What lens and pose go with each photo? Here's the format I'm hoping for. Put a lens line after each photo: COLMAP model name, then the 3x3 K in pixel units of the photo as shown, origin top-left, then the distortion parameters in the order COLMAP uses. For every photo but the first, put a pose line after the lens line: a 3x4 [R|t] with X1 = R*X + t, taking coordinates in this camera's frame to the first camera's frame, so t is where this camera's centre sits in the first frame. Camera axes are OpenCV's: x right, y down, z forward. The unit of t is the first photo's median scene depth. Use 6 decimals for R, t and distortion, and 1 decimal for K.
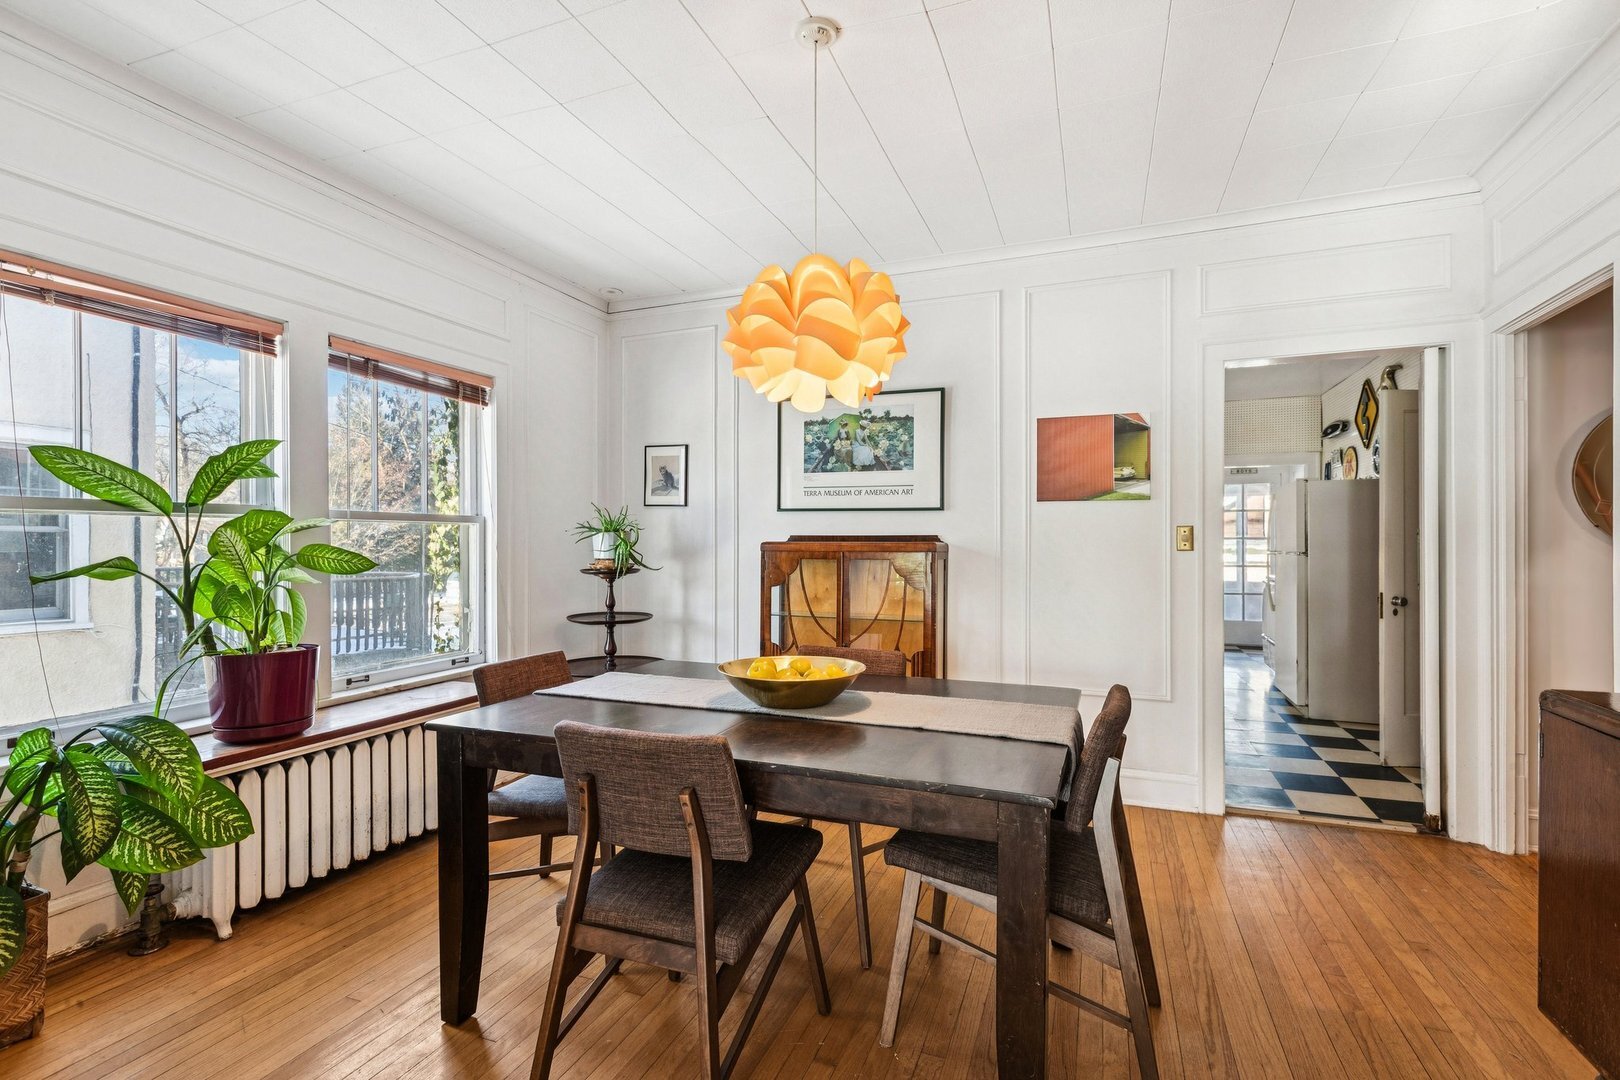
lens RADIAL K [[739.3, 0, 802.7], [0, 739.3, 542.6], [0, 0, 1]] dist [0.010270, -0.003081]
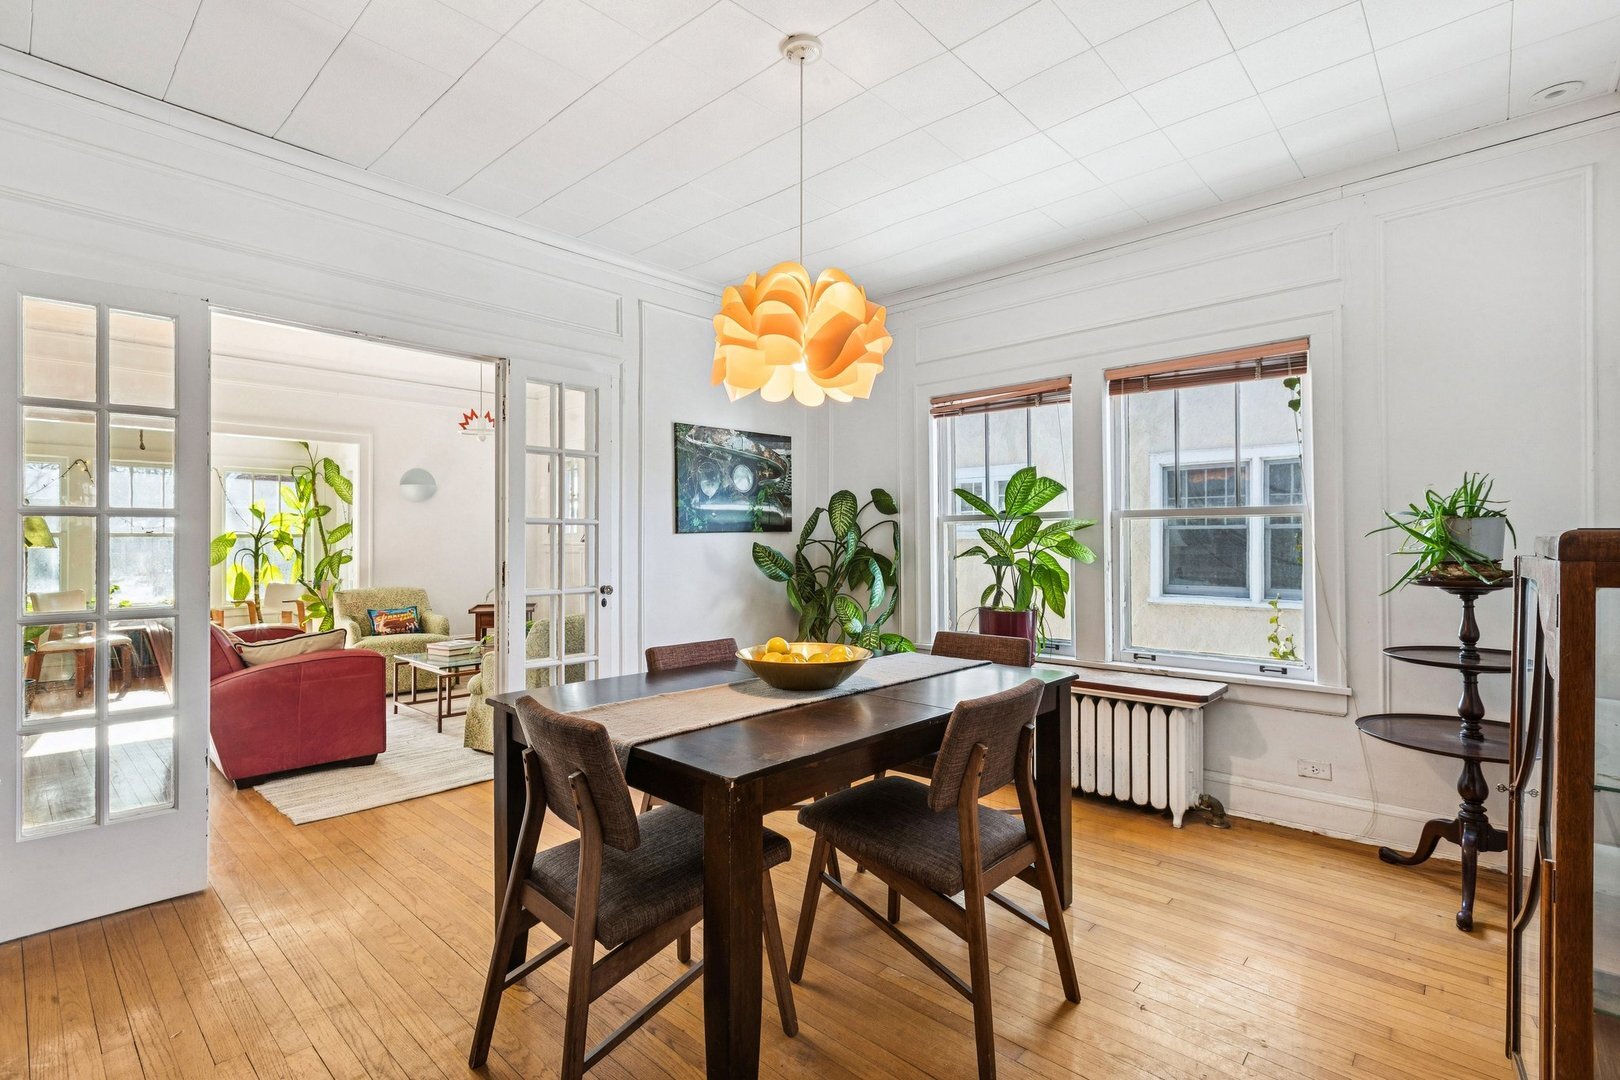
lens RADIAL K [[739.3, 0, 801.3], [0, 739.3, 541.0], [0, 0, 1]] dist [0.010270, -0.003081]
pose [[-0.351281, -0.006817, -0.936245, 0.515095], [-0.006727, 0.999966, -0.004757, 0.011779], [0.936246, 0.004627, -0.351315, 0.698173]]
